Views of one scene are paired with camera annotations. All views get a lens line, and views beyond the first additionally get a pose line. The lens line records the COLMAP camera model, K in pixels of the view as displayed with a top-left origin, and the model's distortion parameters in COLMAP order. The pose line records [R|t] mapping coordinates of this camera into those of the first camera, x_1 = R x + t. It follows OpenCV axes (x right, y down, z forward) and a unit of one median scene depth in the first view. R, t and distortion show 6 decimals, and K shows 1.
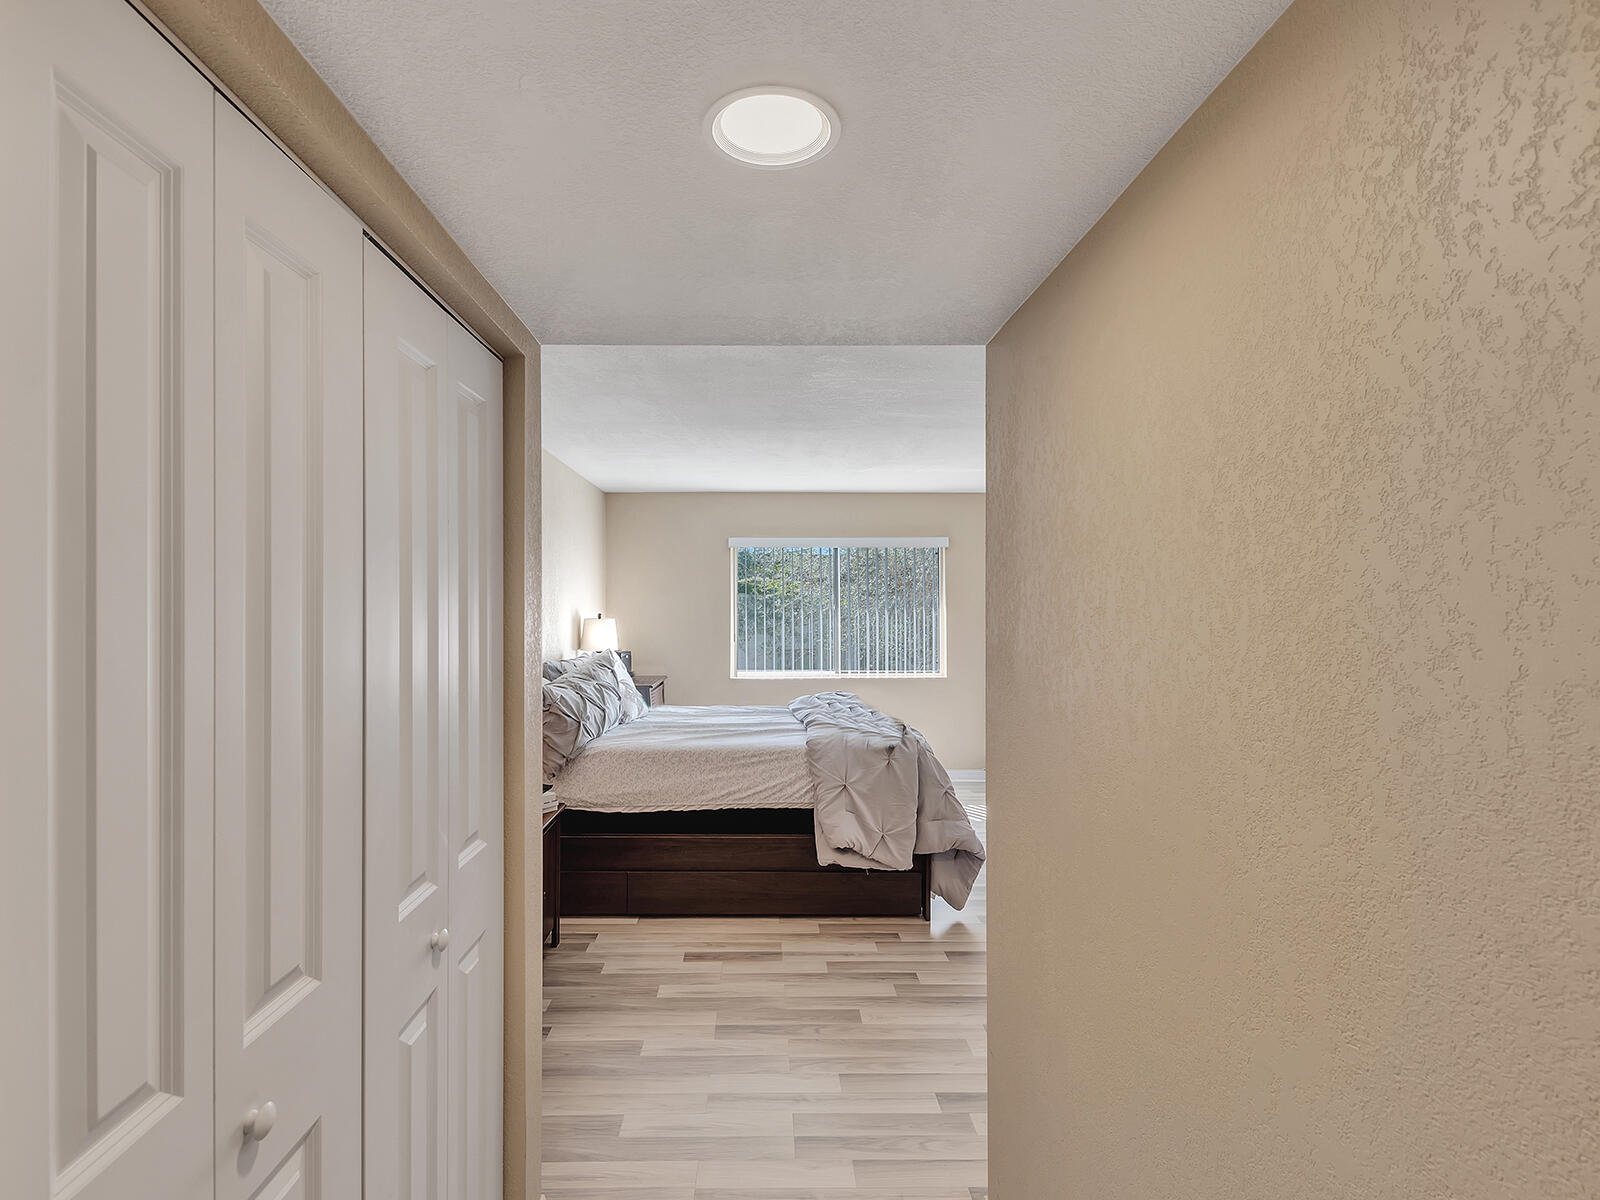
lens RADIAL K [[779.9, 0, 766.2], [0, 779.9, 605.7], [0, 0, 1]] dist [0.014493, -0.010017]
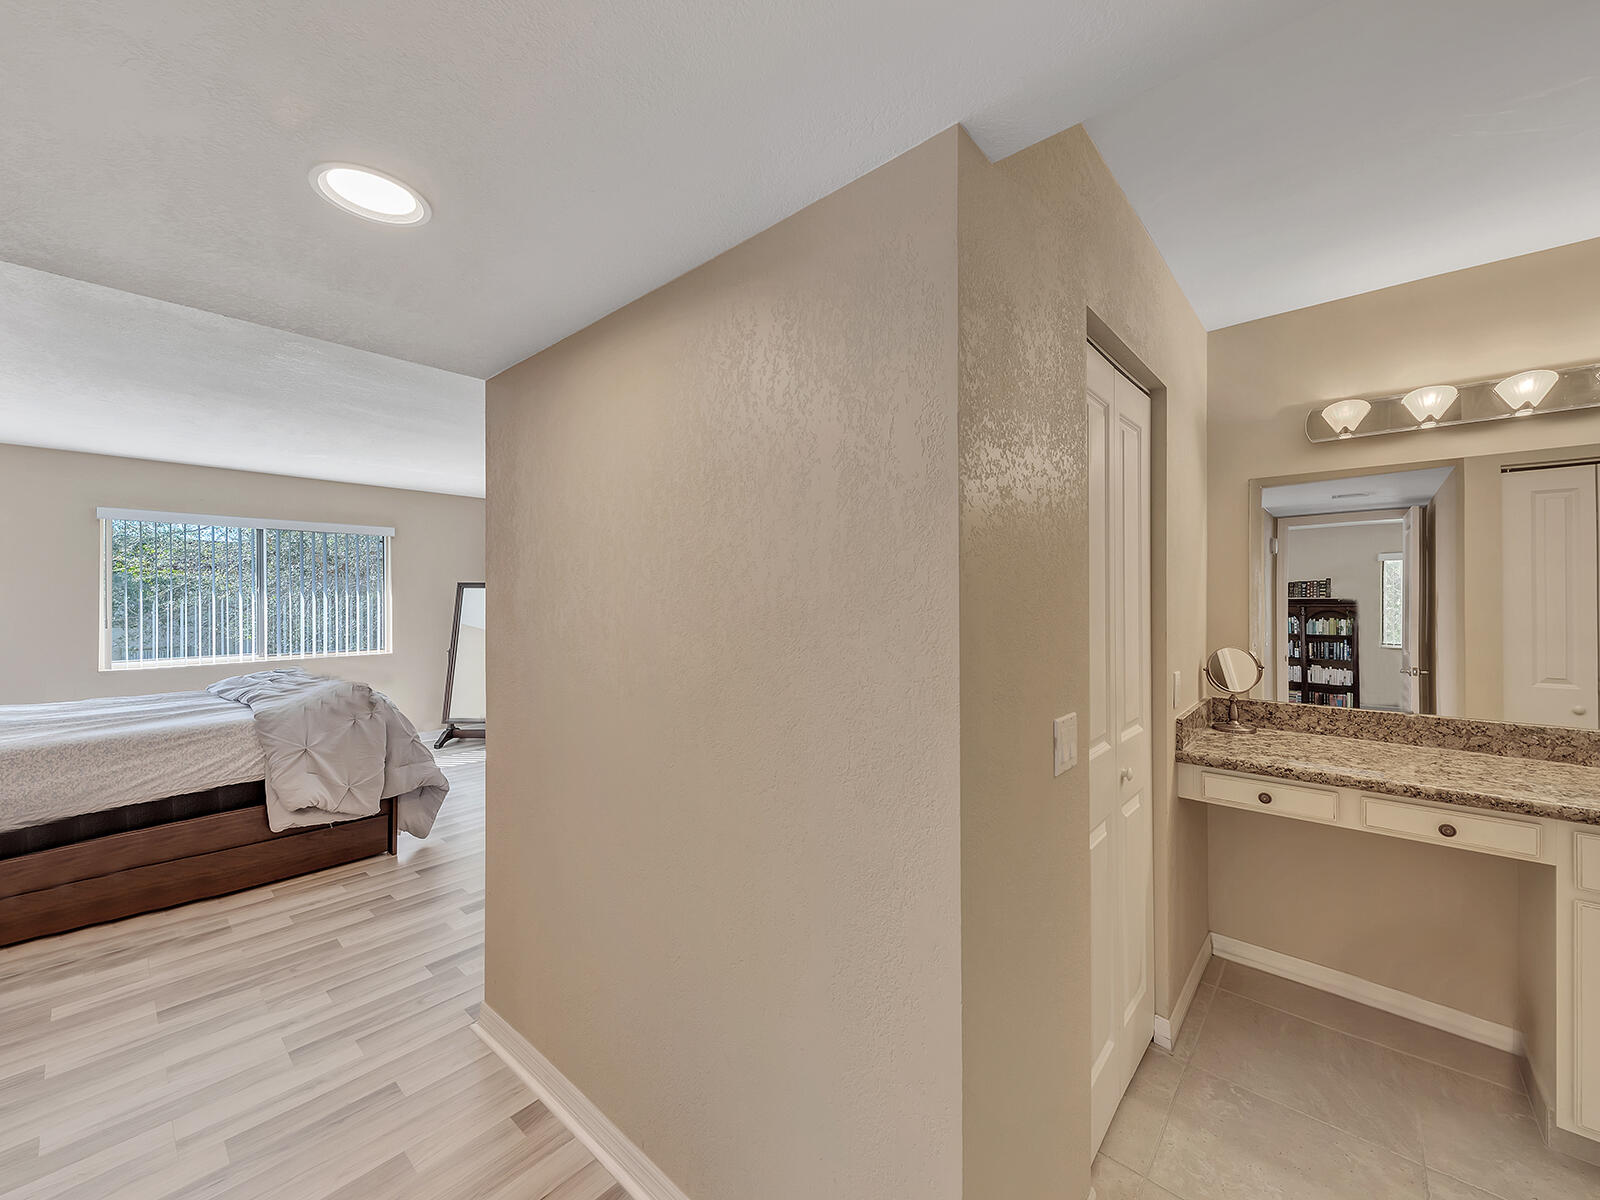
lens RADIAL K [[631.7, 0, 800.0], [0, 631.7, 600.0], [0, 0, 1]] dist [0.029406, -0.009670]
pose [[0.675312, -0.003788, 0.737523, -0.088150], [0.002303, 0.999993, 0.003028, 0.026117], [-0.737529, -0.000346, 0.675315, -0.084886]]
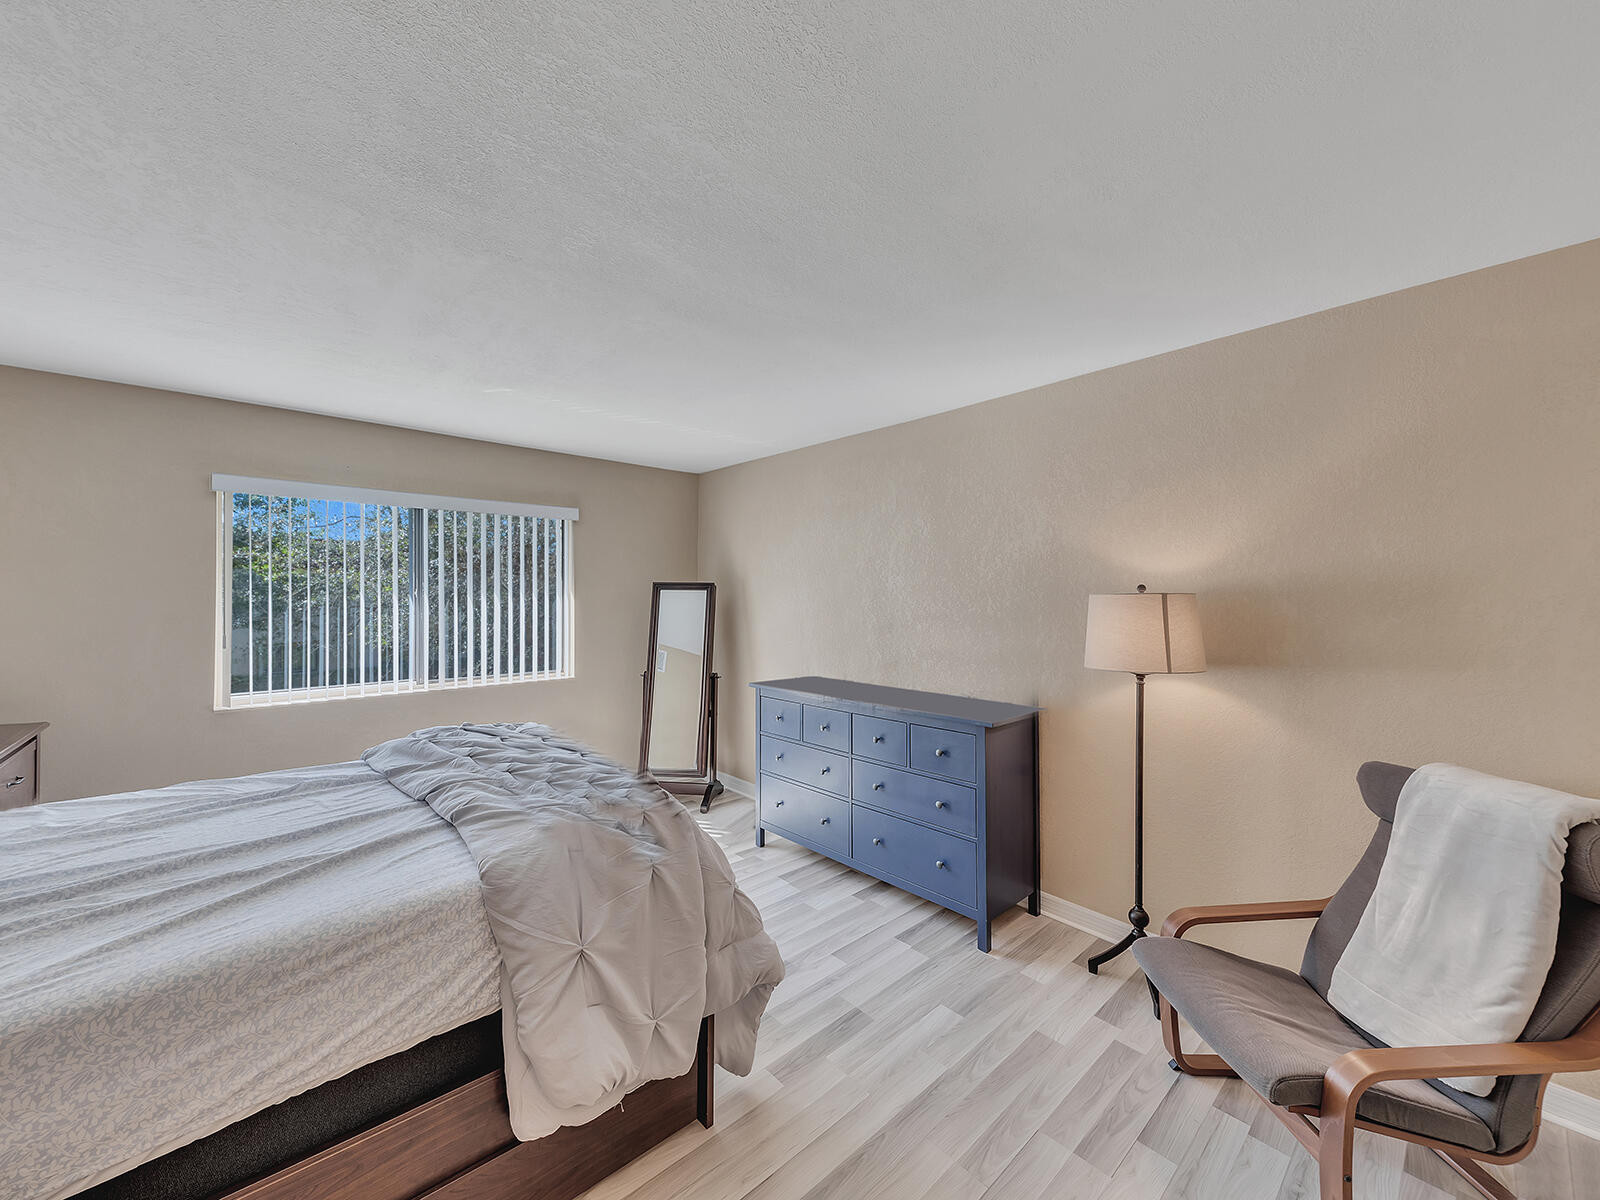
lens RADIAL K [[631.7, 0, 800.0], [0, 631.7, 600.0], [0, 0, 1]] dist [0.029406, -0.009670]
pose [[0.753395, -0.000063, 0.657569, -0.058213], [-0.004010, 0.999981, 0.004690, 0.009407], [-0.657556, -0.006170, 0.753380, 0.618481]]
